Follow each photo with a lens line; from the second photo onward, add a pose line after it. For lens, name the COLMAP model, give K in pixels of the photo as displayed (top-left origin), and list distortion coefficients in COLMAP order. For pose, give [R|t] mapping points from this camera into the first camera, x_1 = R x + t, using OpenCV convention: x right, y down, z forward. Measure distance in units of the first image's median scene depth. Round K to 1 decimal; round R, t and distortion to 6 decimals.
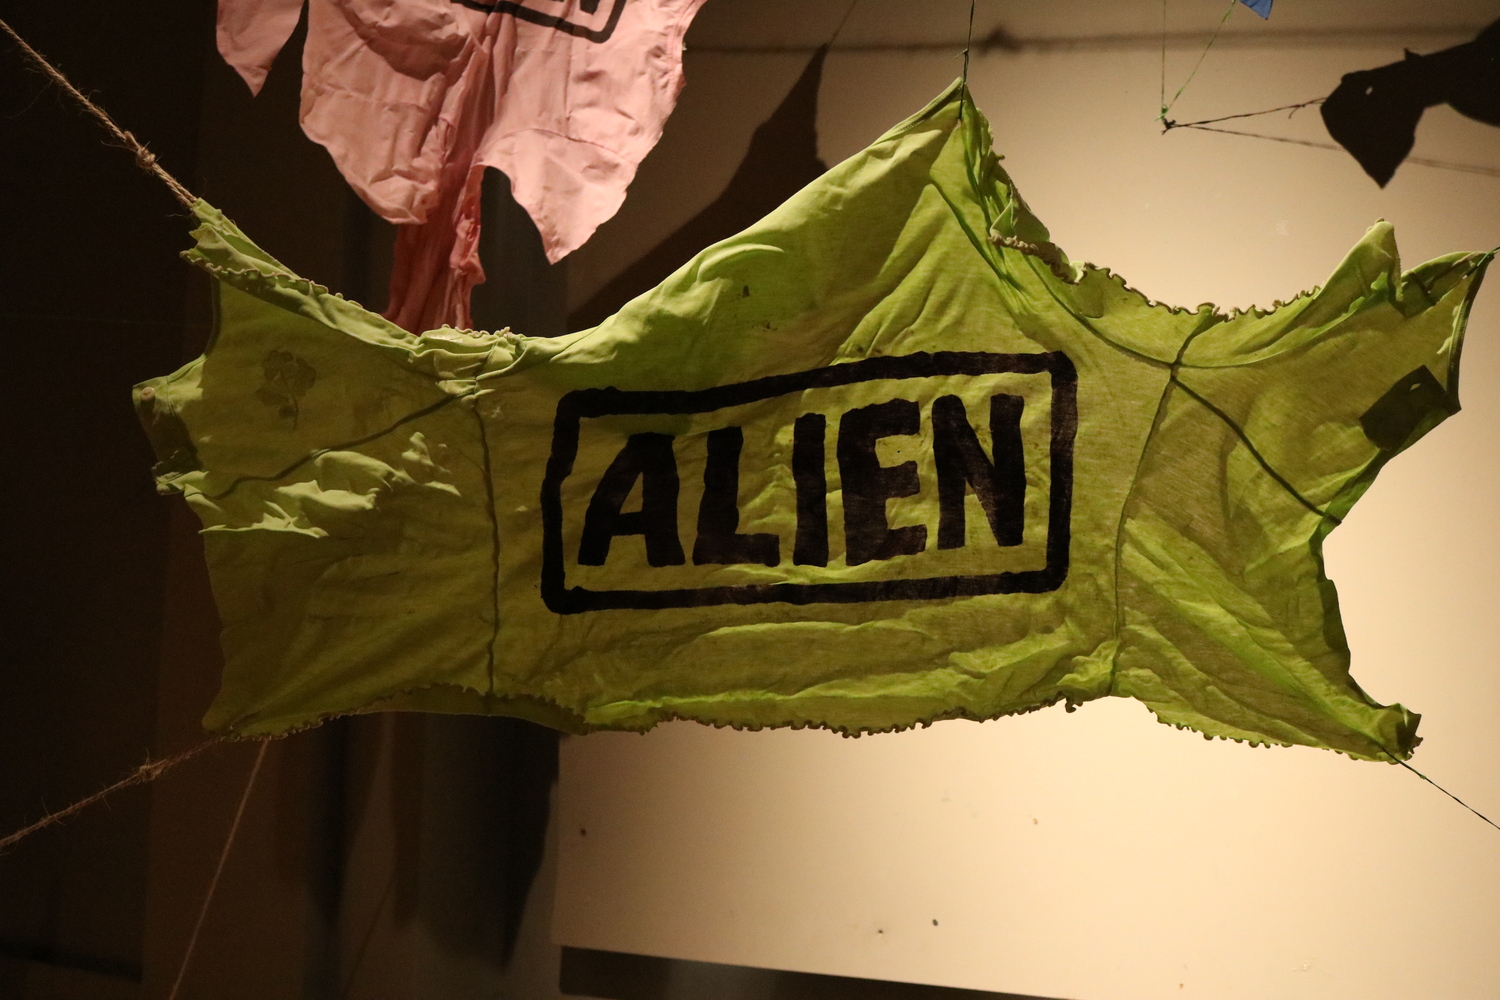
lens RADIAL K [[1558.3, 0, 720.9], [0, 1558.3, 499.4], [0, 0, 1]] dist [-0.134136, 0.153713]
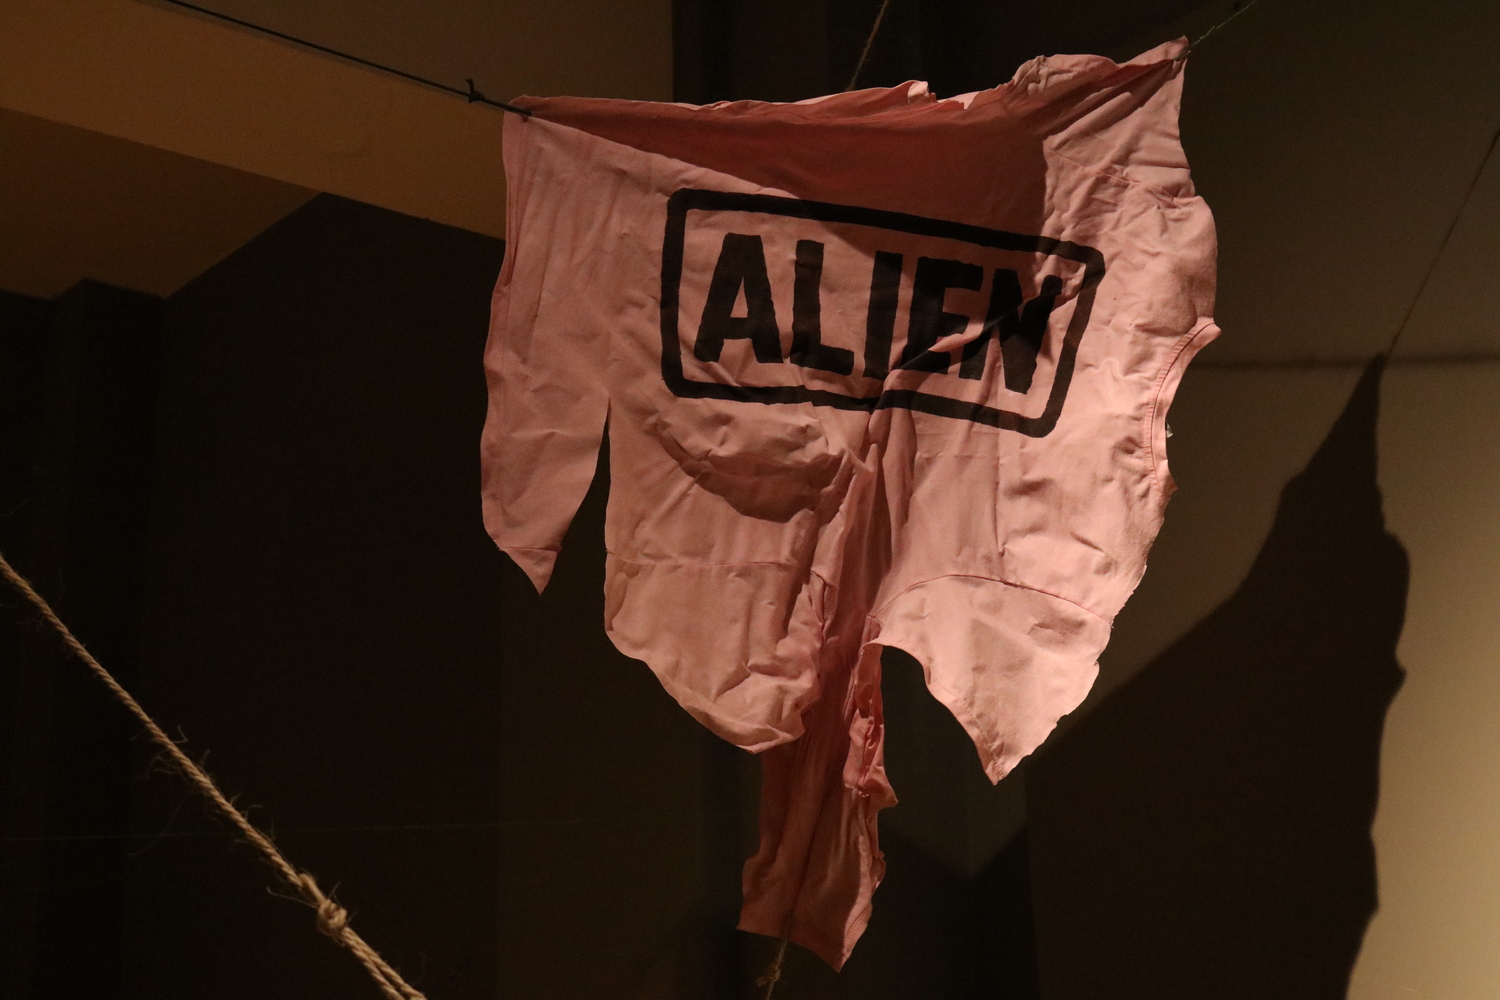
lens RADIAL K [[1985.6, 0, 750.0], [0, 1985.6, 500.0], [0, 0, 1]] dist [-0.064458, -0.016648]
pose [[0.968298, -0.087520, -0.233965, -0.001923], [0.062166, 0.991575, -0.113640, -0.181483], [0.241940, 0.095492, 0.965581, 0.147454]]
